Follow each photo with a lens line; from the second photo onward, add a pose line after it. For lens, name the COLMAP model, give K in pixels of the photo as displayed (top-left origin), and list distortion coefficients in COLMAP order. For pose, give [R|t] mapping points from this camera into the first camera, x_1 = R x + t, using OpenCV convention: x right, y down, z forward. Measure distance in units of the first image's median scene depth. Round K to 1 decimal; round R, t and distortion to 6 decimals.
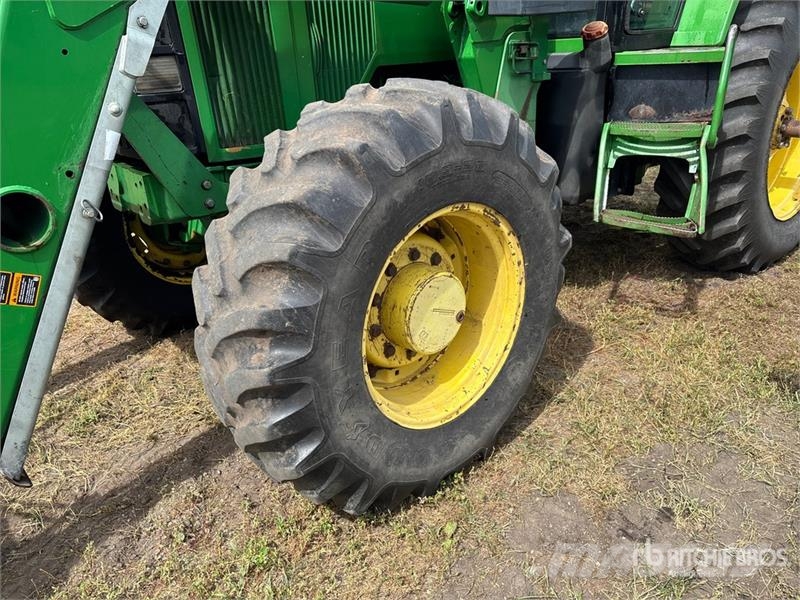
lens RADIAL K [[605.8, 0, 397.7], [0, 605.8, 295.5], [0, 0, 1]] dist [0.046967, -0.052958]
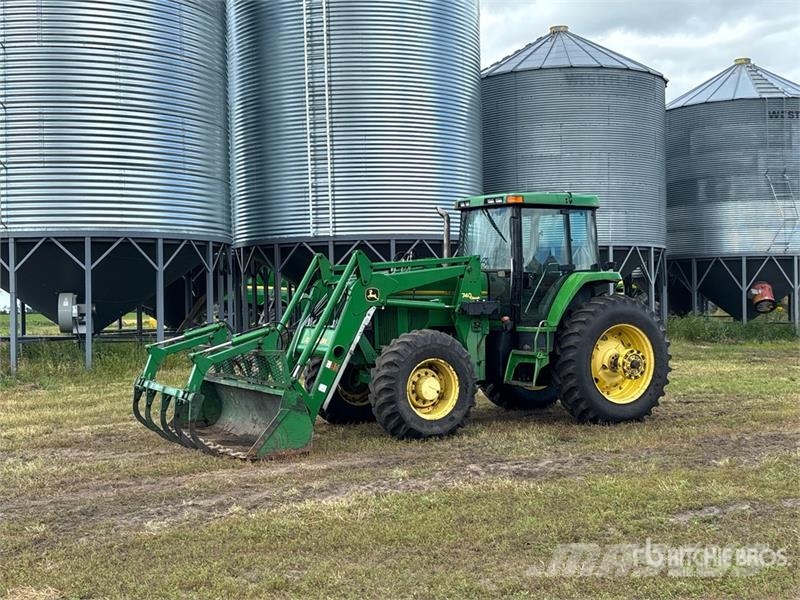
lens RADIAL K [[1071.6, 0, 401.5], [0, 1071.6, 305.1], [0, 0, 1]] dist [0.139422, 0.000000]
pose [[0.977854, 0.052034, -0.202715, 1.133044], [-0.123383, 0.925706, -0.357555, 1.825401], [0.169049, 0.374649, 0.911625, -4.937532]]
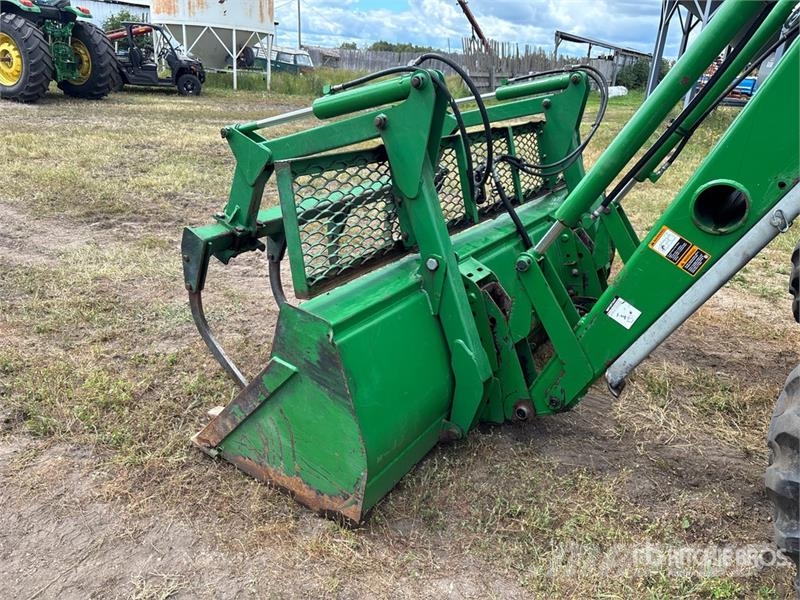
lens RADIAL K [[605.8, 0, 400.6], [0, 605.8, 293.3], [0, 0, 1]] dist [0.046967, -0.052958]
pose [[0.280603, 0.422358, -0.861902, 0.239811], [-0.437724, 0.855473, 0.276701, -0.026716], [0.854201, 0.299632, 0.424925, -0.004413]]
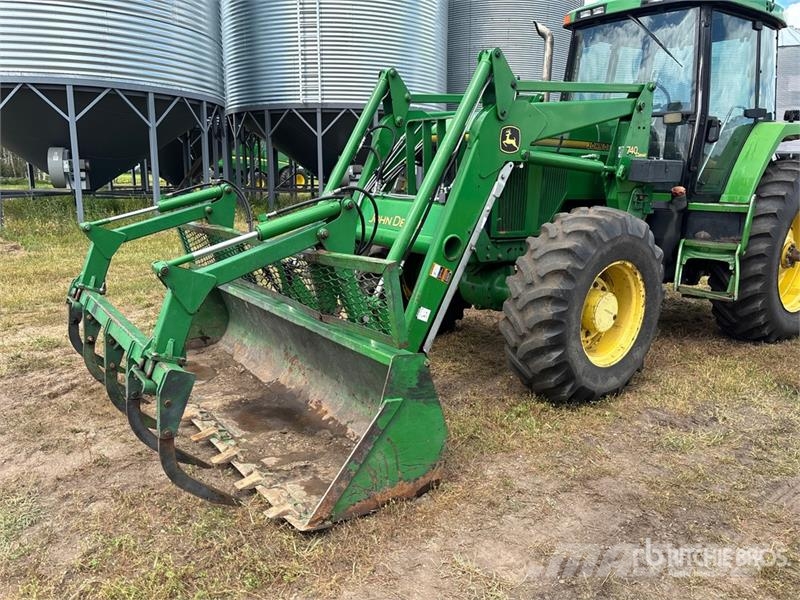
lens RADIAL K [[605.8, 0, 396.8], [0, 605.8, 303.2], [0, 0, 1]] dist [0.046967, -0.052958]
pose [[0.993176, 0.095791, -0.066522, -0.493550], [-0.106098, 0.978946, -0.174377, 0.423334], [0.048417, 0.180244, 0.982429, -1.075917]]
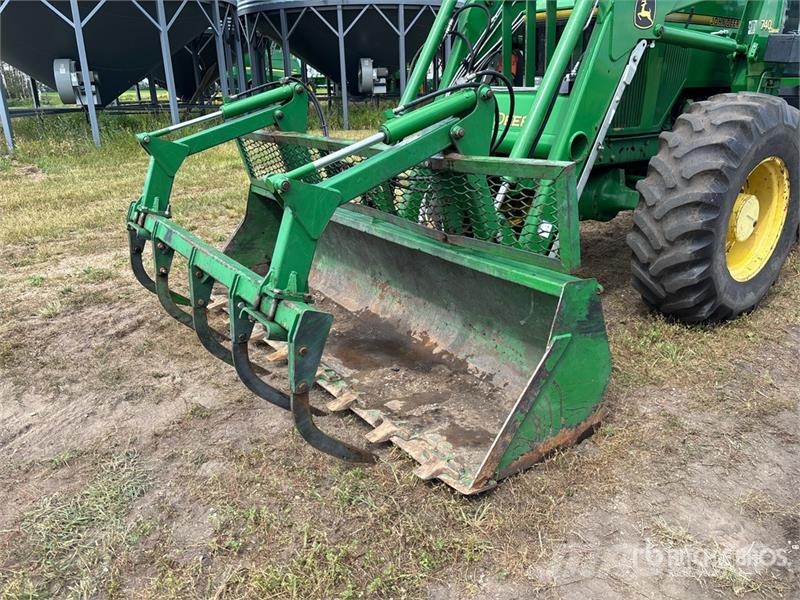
lens RADIAL K [[605.8, 0, 405.9], [0, 605.8, 295.0], [0, 0, 1]] dist [0.046967, -0.052958]
pose [[0.995824, 0.069388, -0.059321, -0.789961], [-0.072249, 0.996254, -0.047520, 0.398750], [0.055802, 0.051608, 0.997107, -0.842878]]
